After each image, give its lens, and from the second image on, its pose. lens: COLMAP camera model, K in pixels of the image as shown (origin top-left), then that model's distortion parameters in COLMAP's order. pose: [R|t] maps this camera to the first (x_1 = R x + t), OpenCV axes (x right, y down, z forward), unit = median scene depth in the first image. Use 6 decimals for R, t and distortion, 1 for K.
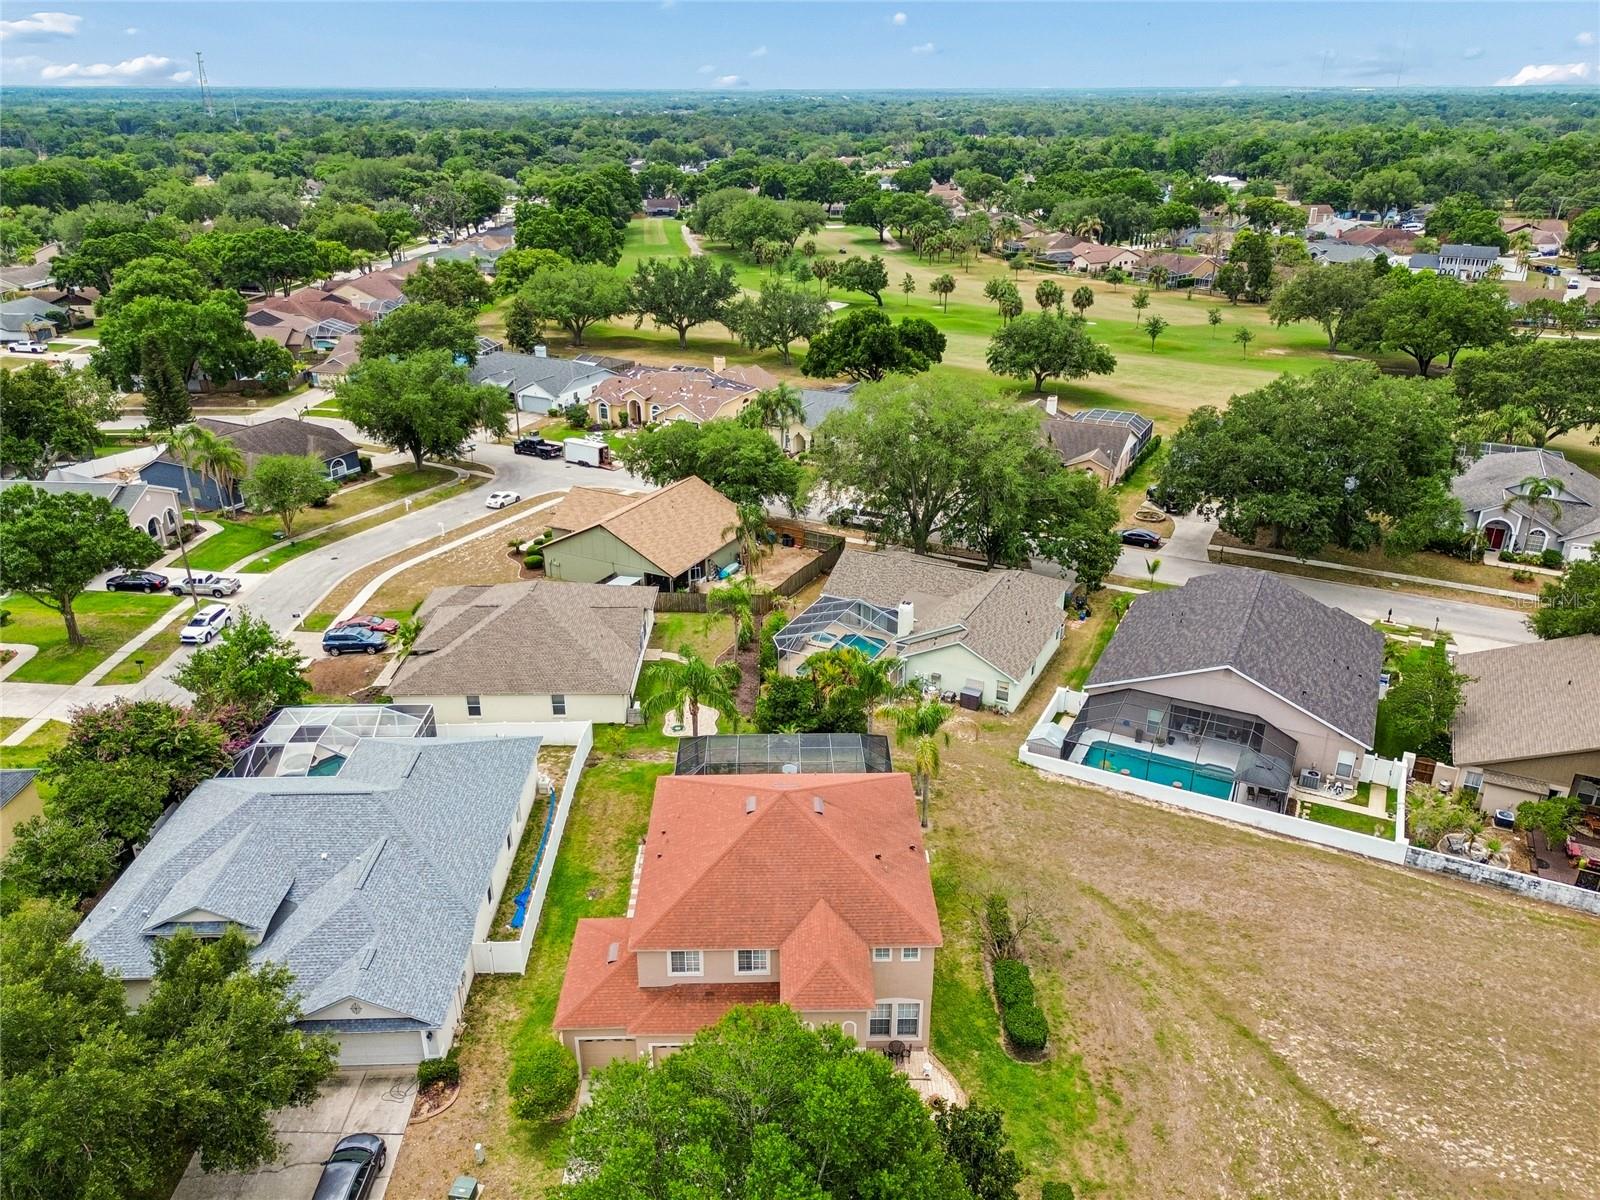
lens RADIAL K [[1139.7, 0, 801.2], [0, 1139.7, 600.3], [0, 0, 1]] dist [0.058934, -0.053832]
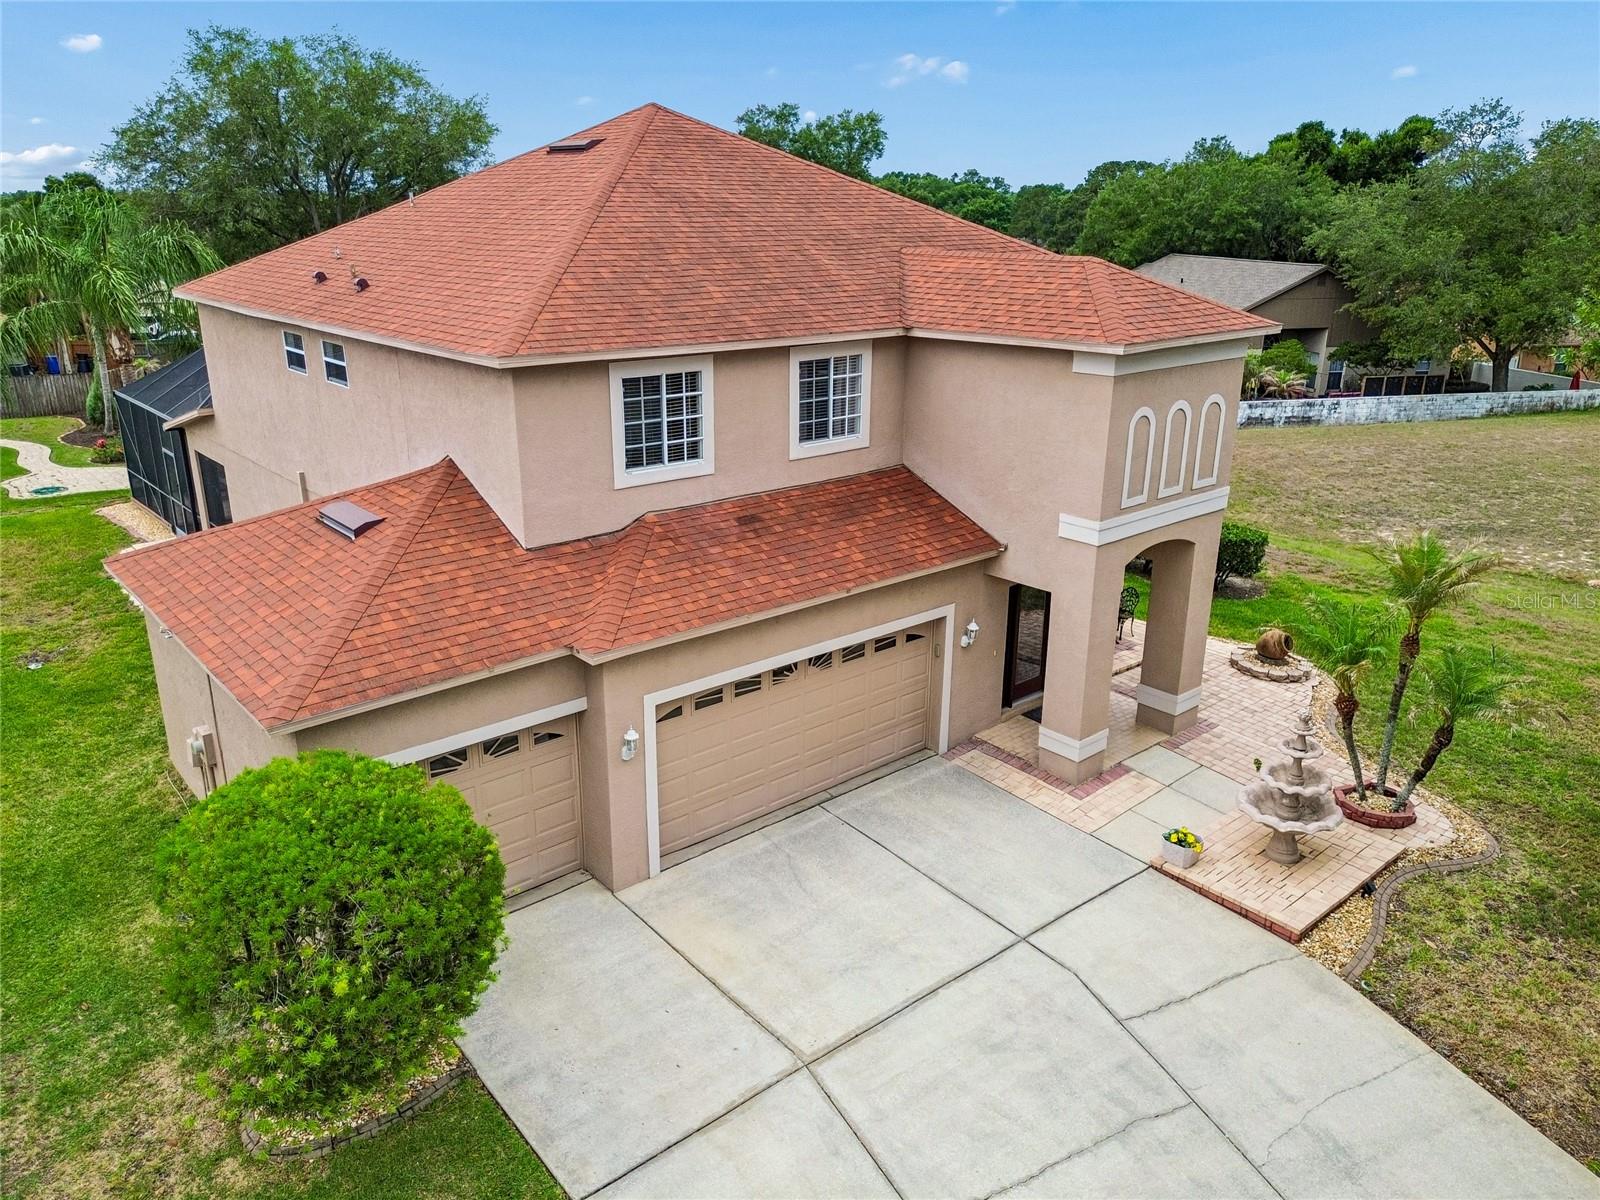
lens RADIAL K [[1139.7, 0, 799.9], [0, 1139.7, 588.1], [0, 0, 1]] dist [0.058934, -0.053832]
pose [[0.775926, -0.198344, 0.598831, -0.166228], [0.254874, 0.966923, -0.009986, 0.235254], [-0.577043, 0.160374, 0.800813, 0.476889]]
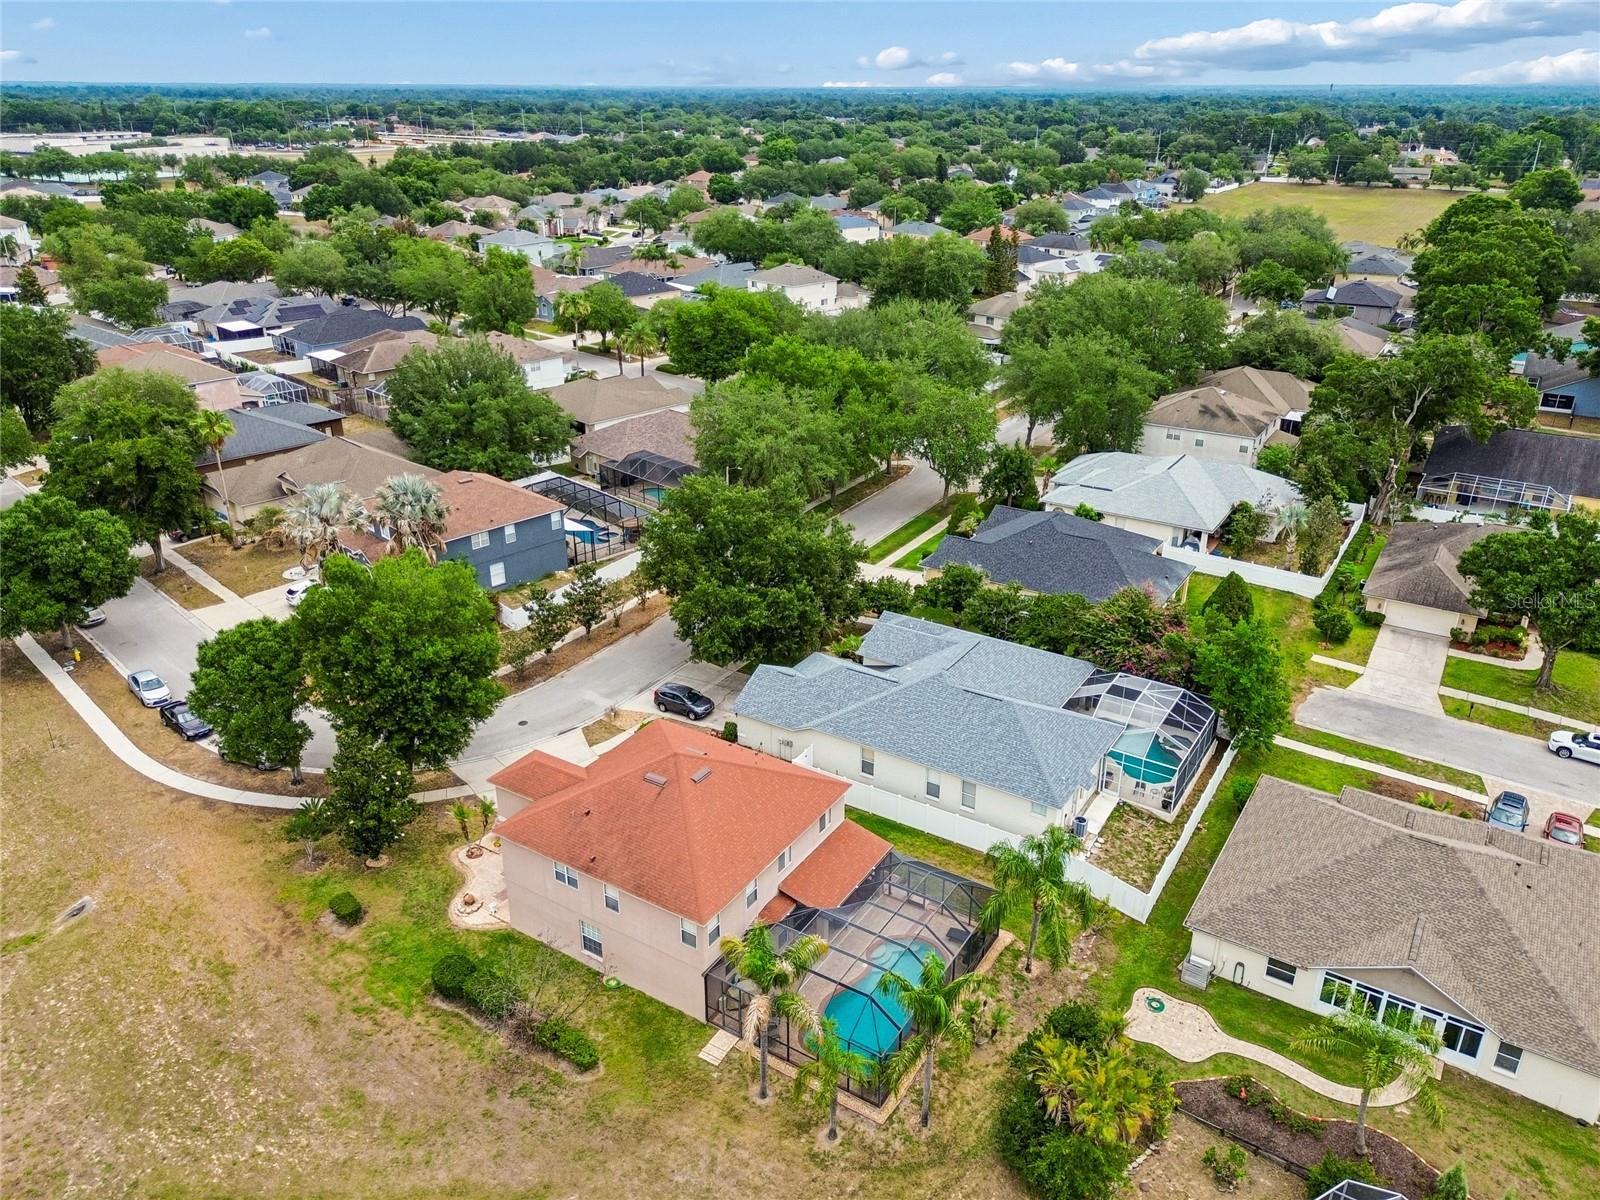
lens RADIAL K [[1139.7, 0, 804.3], [0, 1139.7, 607.7], [0, 0, 1]] dist [0.058934, -0.053832]
pose [[-0.549301, 0.345190, -0.760994, 0.486568], [-0.340368, 0.739292, 0.581031, -0.424513], [0.763163, 0.578179, -0.288602, 0.921554]]
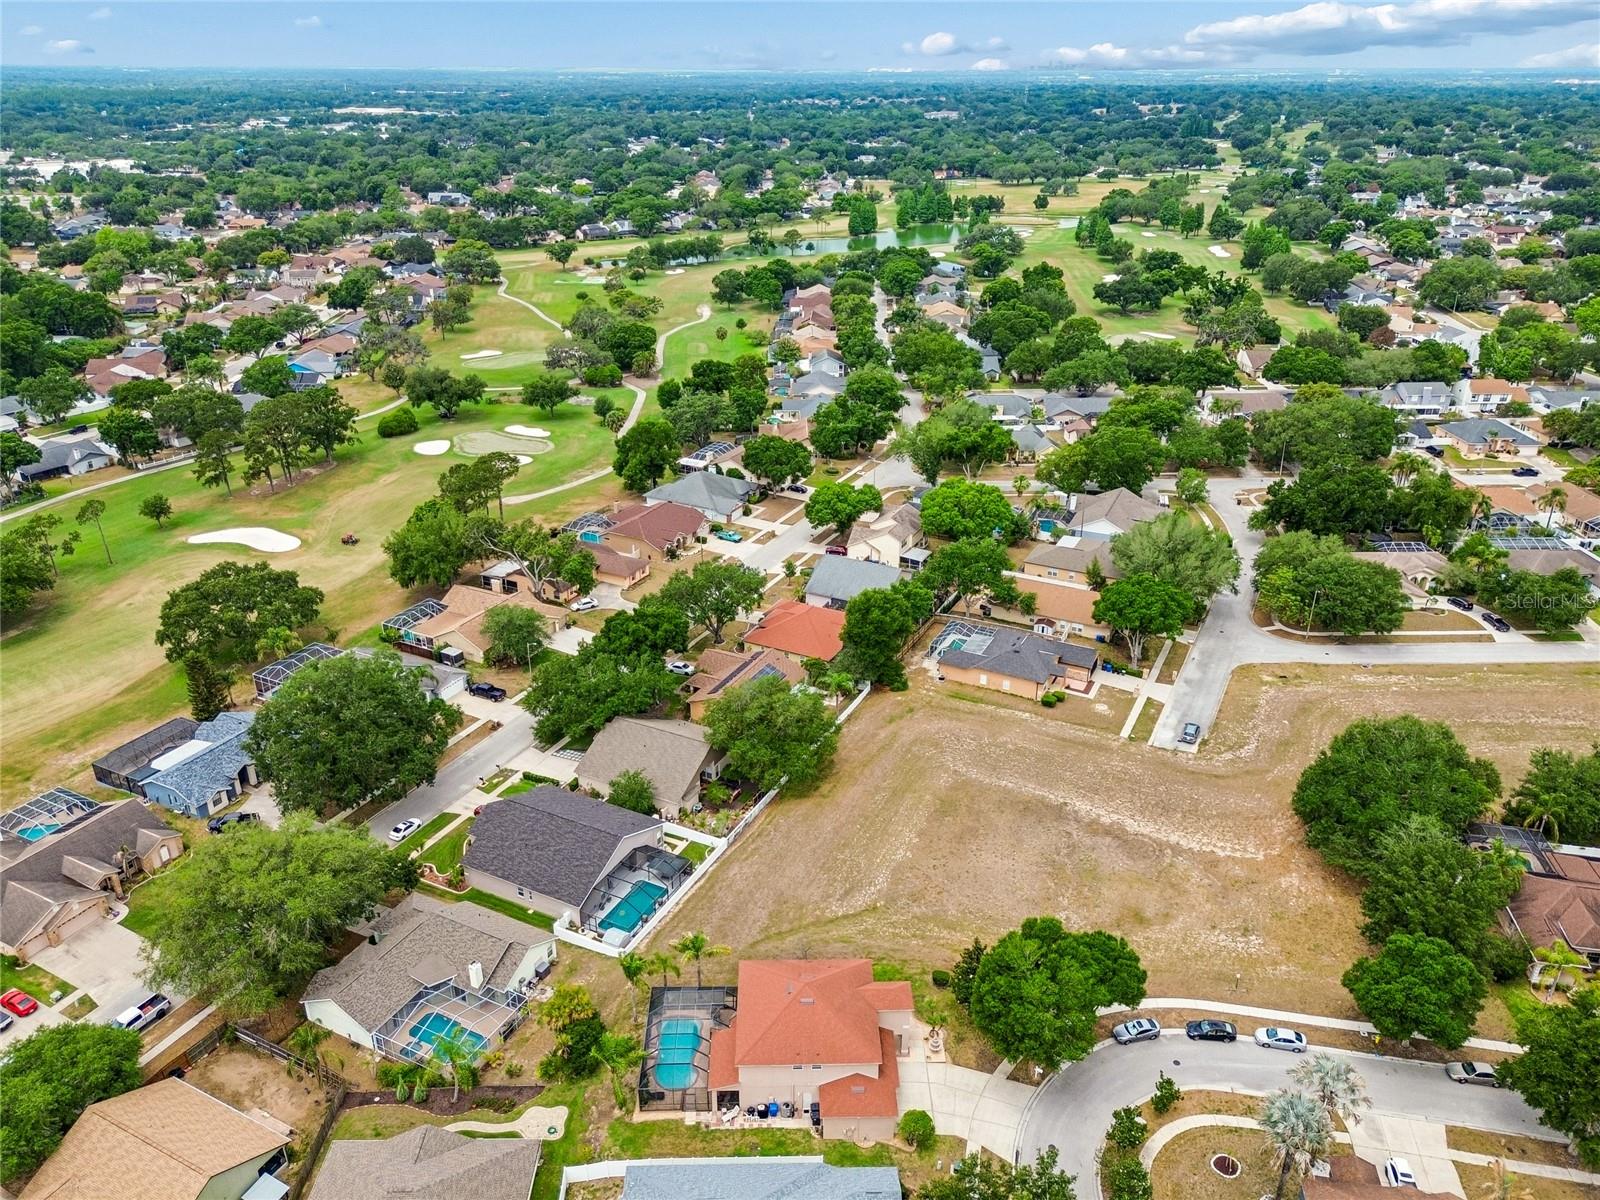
lens RADIAL K [[1139.7, 0, 800.9], [0, 1139.7, 597.2], [0, 0, 1]] dist [0.058934, -0.053832]
pose [[-0.000944, -0.416594, 0.909092, -1.102530], [0.402971, 0.831855, 0.381618, -0.824658], [-0.915212, 0.366698, 0.167090, 0.287748]]
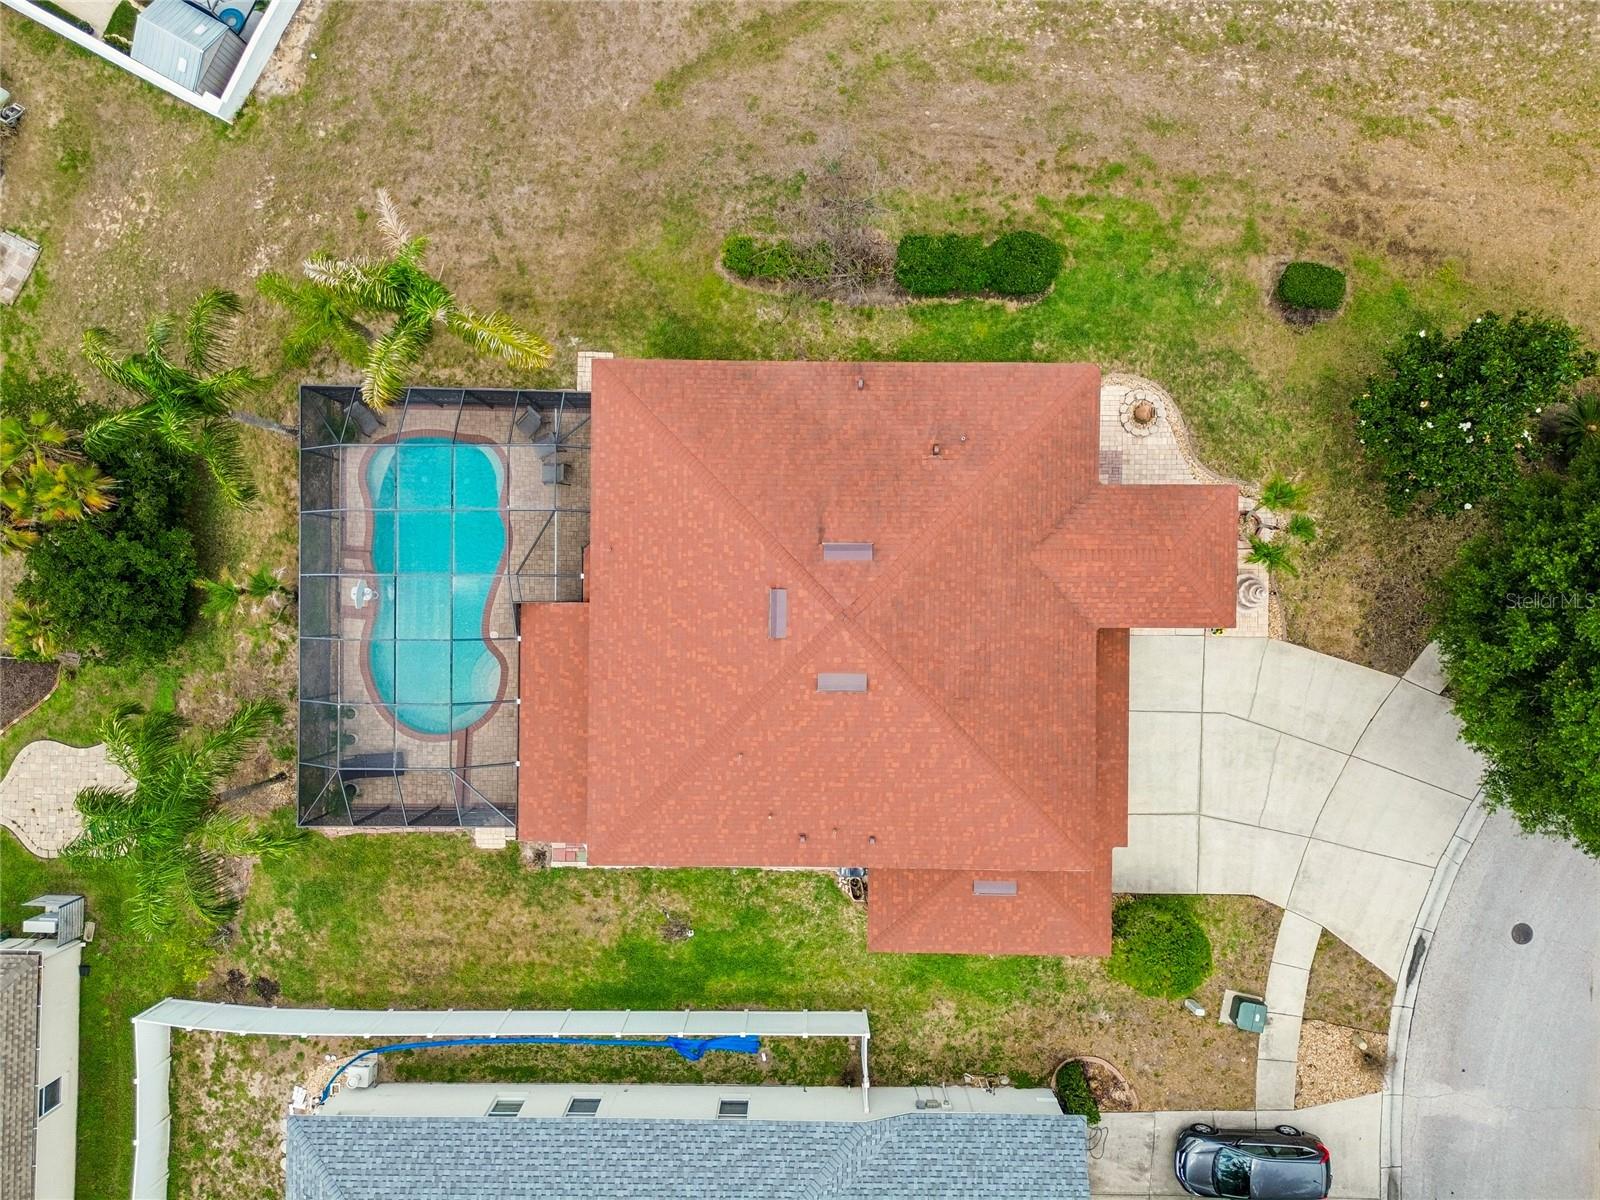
lens RADIAL K [[1139.7, 0, 803.5], [0, 1139.7, 597.2], [0, 0, 1]] dist [0.058934, -0.053832]
pose [[0.030643, -0.999491, -0.008919, -0.000935], [0.412882, 0.004531, 0.910773, -0.207964], [-0.910269, -0.031591, 0.412811, 0.559637]]
